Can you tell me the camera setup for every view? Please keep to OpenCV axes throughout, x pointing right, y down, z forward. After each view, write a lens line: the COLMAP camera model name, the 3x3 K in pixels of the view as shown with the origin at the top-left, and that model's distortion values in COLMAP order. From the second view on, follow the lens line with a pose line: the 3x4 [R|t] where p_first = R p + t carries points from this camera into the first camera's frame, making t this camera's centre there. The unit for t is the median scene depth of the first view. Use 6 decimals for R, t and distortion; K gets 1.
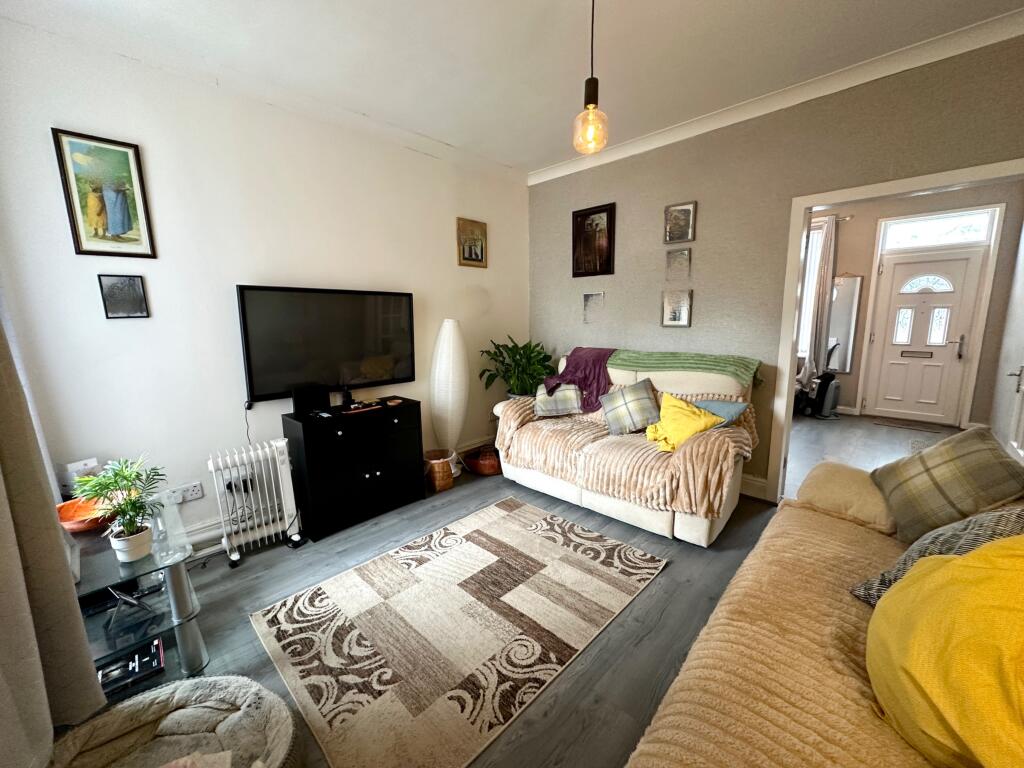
lens RADIAL K [[408.6, 0, 512.9], [0, 408.6, 384.5], [0, 0, 1]] dist [-0.001115, -0.000255]
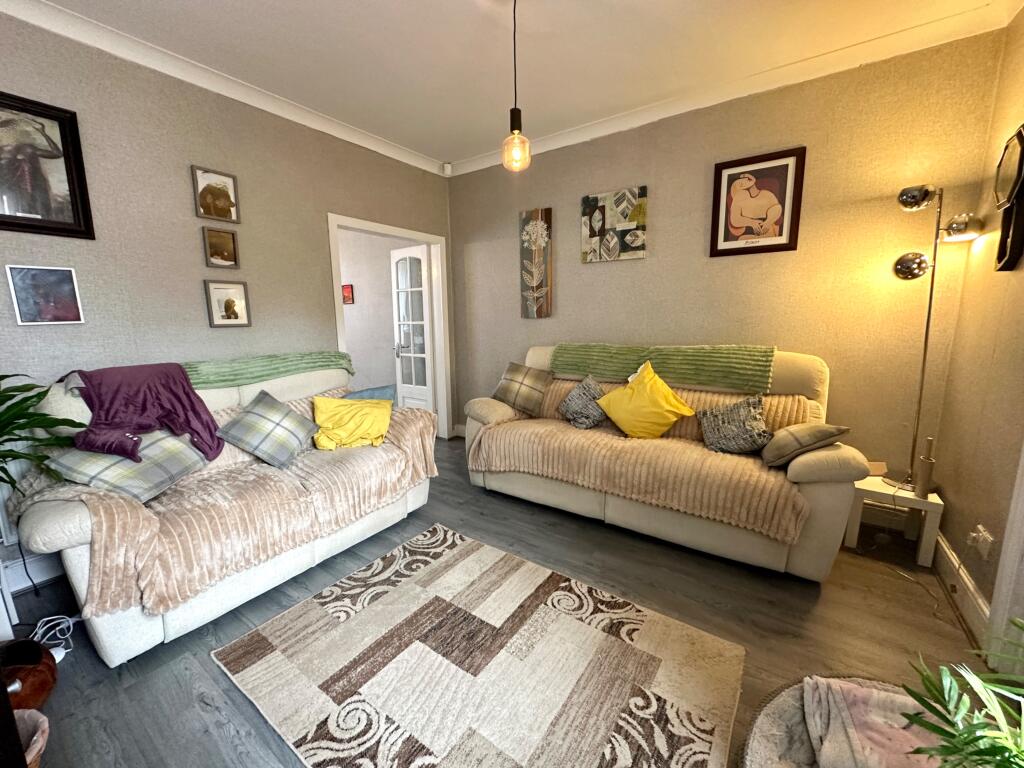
lens RADIAL K [[408.6, 0, 514.1], [0, 408.6, 381.9], [0, 0, 1]] dist [-0.001115, -0.000255]
pose [[-0.155141, -0.148170, 0.976717, -0.896730], [0.171289, 0.969678, 0.174310, -0.148556], [-0.972929, 0.194343, -0.125057, 1.070450]]
